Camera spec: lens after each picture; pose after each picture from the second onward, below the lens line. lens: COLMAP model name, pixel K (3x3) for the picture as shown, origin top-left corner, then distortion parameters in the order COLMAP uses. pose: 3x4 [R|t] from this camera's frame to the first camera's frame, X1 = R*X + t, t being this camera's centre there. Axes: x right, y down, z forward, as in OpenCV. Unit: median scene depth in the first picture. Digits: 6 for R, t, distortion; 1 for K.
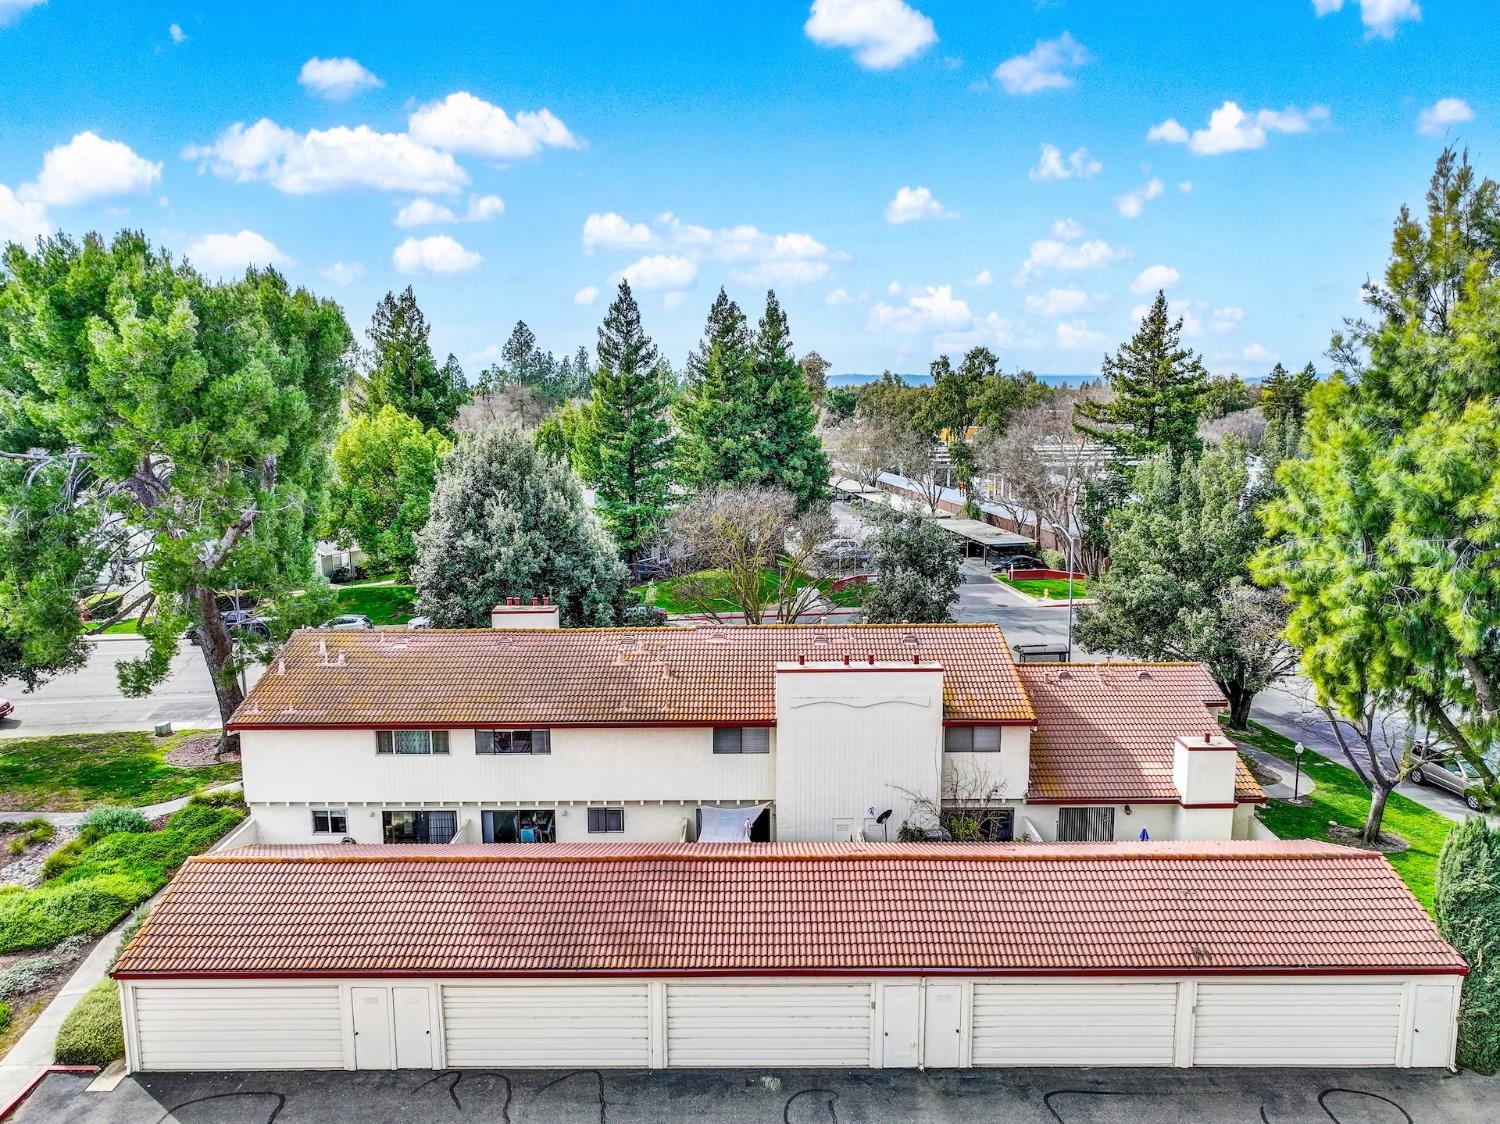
lens RADIAL K [[1057.5, 0, 754.8], [0, 1057.5, 559.4], [0, 0, 1]] dist [0.007142, 0.005826]
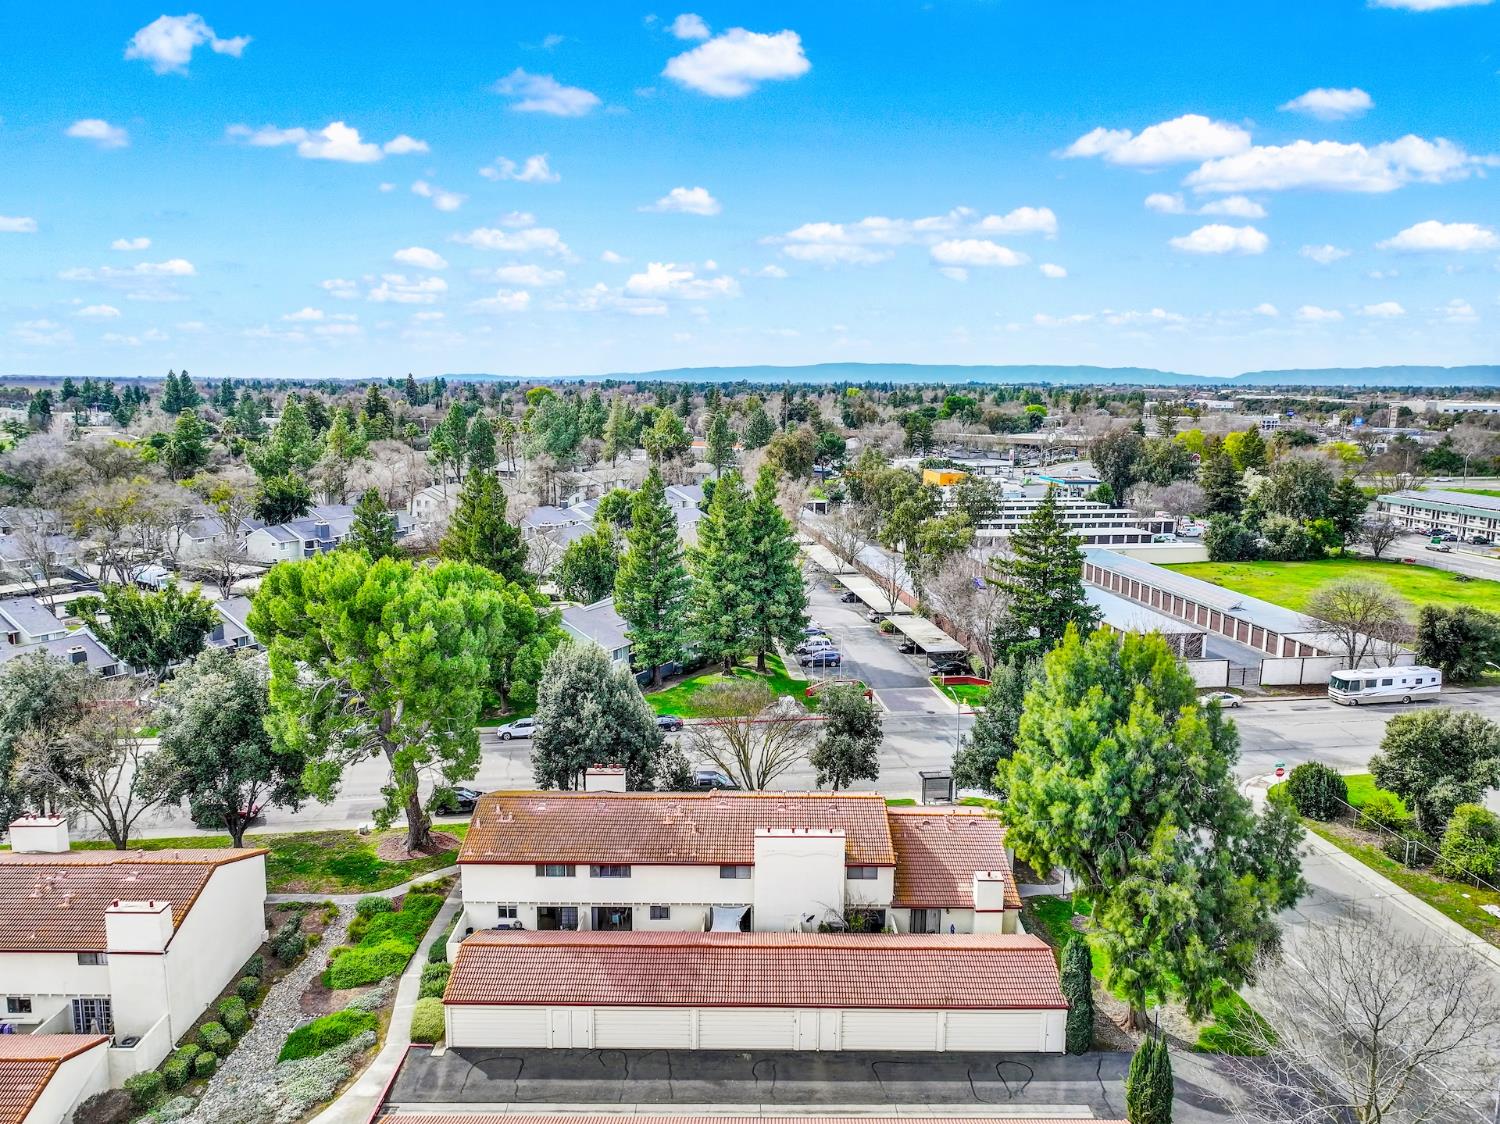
lens RADIAL K [[1057.5, 0, 754.8], [0, 1057.5, 559.4], [0, 0, 1]] dist [0.007142, 0.005826]
pose [[0.999916, 0.012826, 0.002107, 0.009672], [-0.012849, 0.999856, 0.011043, -0.384931], [-0.001965, -0.011070, 0.999937, -0.814137]]
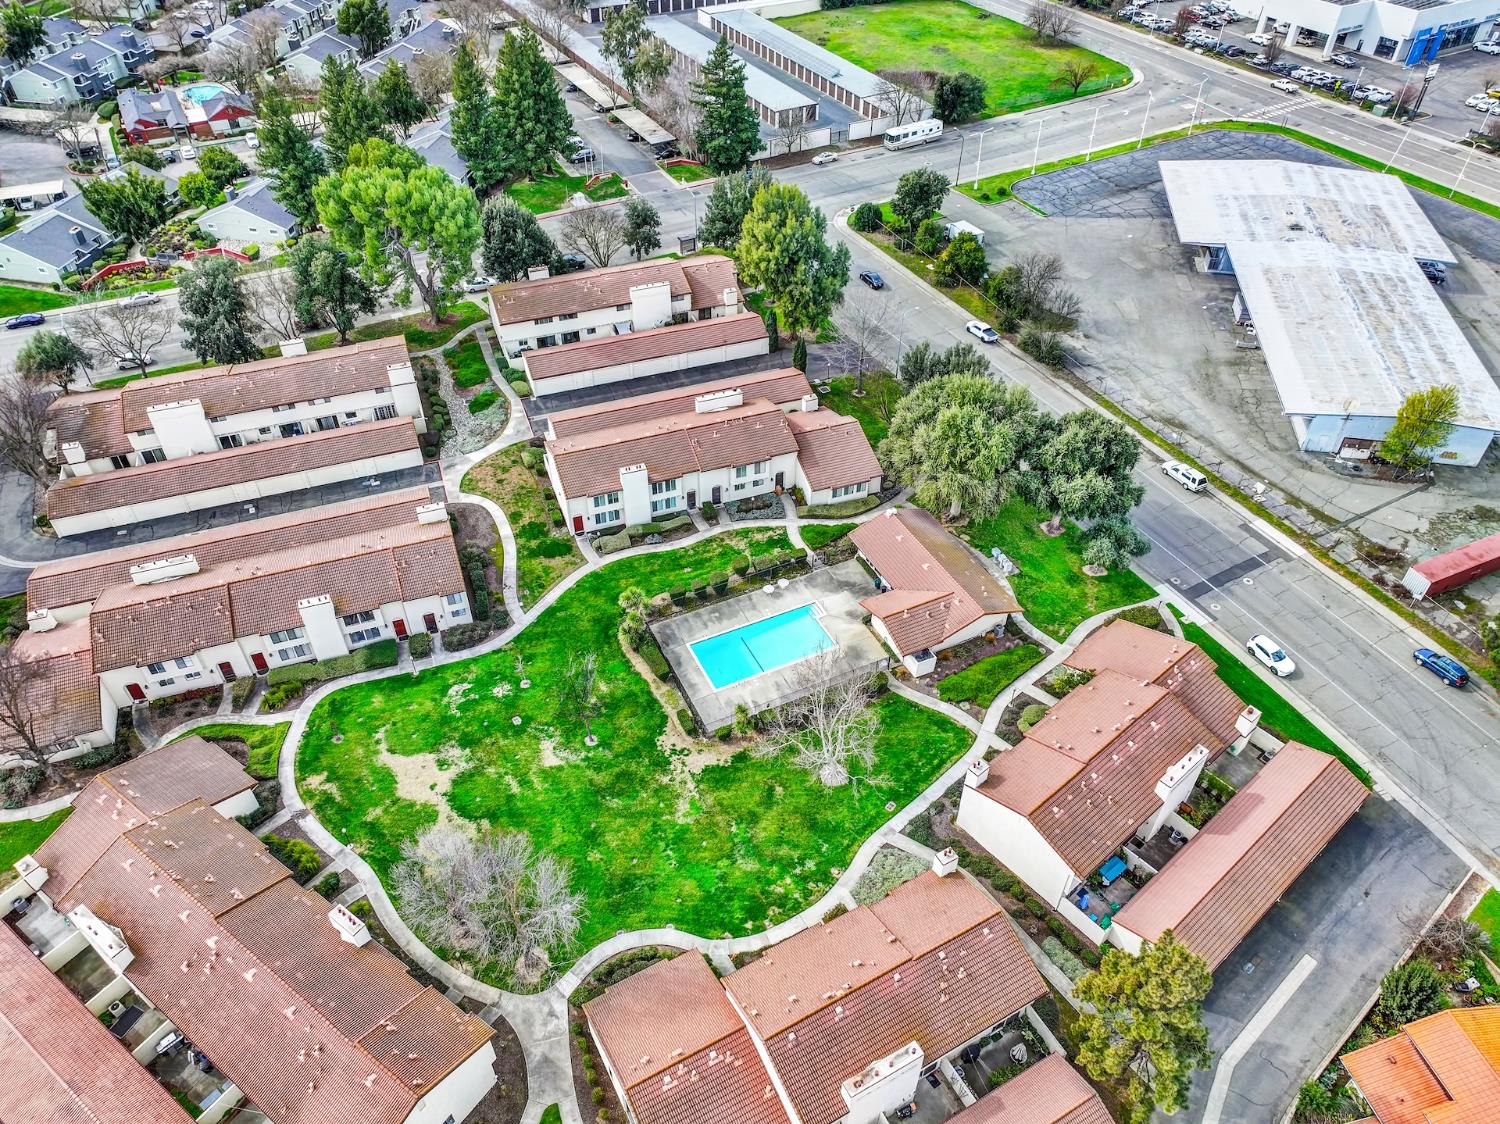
lens RADIAL K [[1057.5, 0, 754.8], [0, 1057.5, 559.4], [0, 0, 1]] dist [0.007142, 0.005826]
pose [[0.938538, -0.222634, 0.263780, -0.824258], [0.045145, 0.836801, 0.545643, -1.212210], [-0.342210, -0.500198, 0.795421, -2.889384]]
